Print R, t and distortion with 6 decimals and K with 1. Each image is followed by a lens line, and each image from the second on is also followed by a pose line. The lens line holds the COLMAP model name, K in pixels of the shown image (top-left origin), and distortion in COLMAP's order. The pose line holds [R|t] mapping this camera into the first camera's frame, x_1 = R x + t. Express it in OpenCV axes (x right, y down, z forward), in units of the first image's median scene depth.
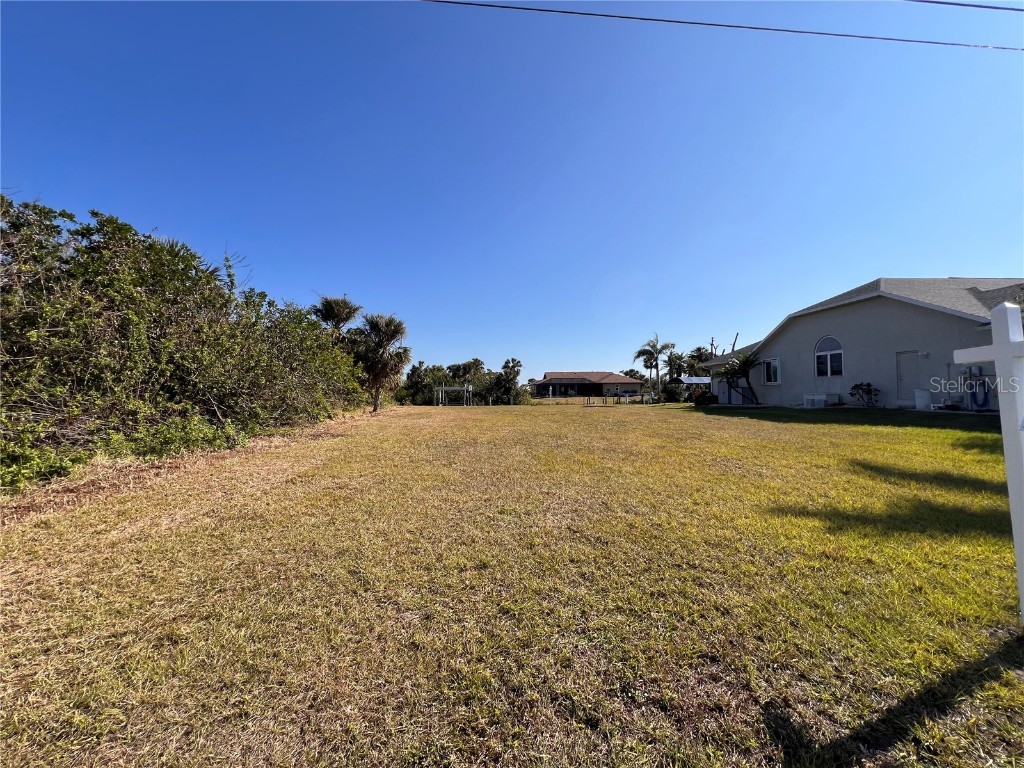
lens RADIAL K [[414.0, 0, 511.0], [0, 414.0, 382.4], [0, 0, 1]] dist [0.000356, 0.000119]
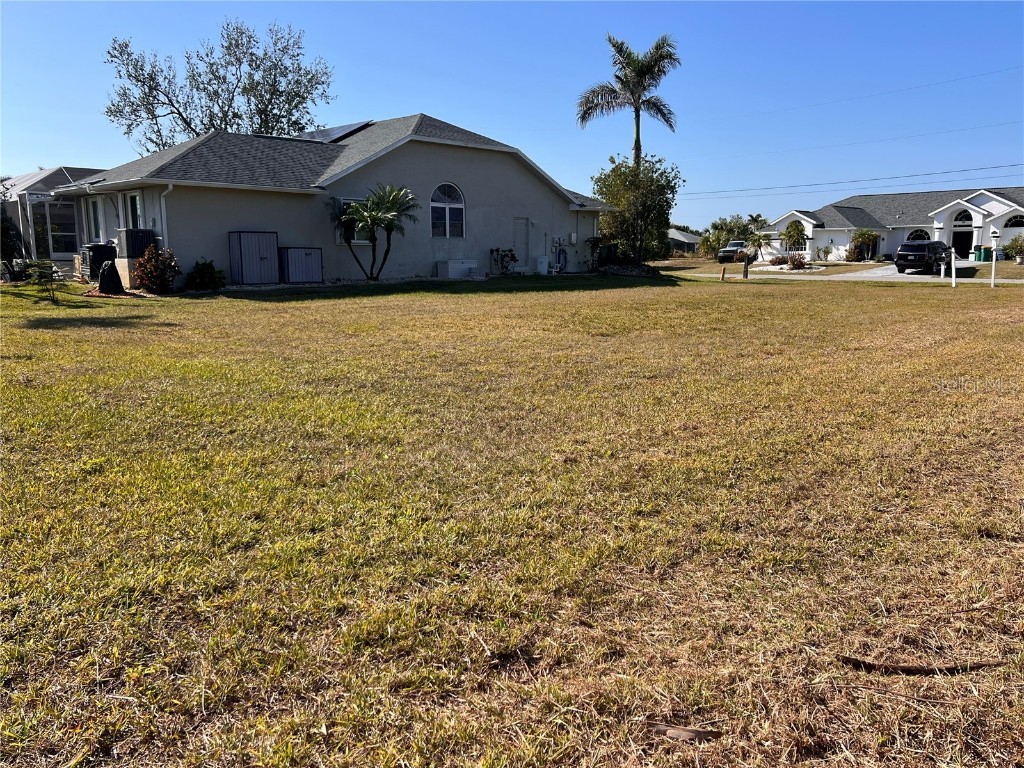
lens RADIAL K [[833.3, 0, 510.7], [0, 833.3, 386.9], [0, 0, 1]] dist [0.017580, 0.005958]
pose [[-0.667598, -0.110259, 0.736312, -0.251547], [-0.015975, 0.990867, 0.133894, 0.027636], [-0.744350, 0.077625, -0.663262, 1.004688]]
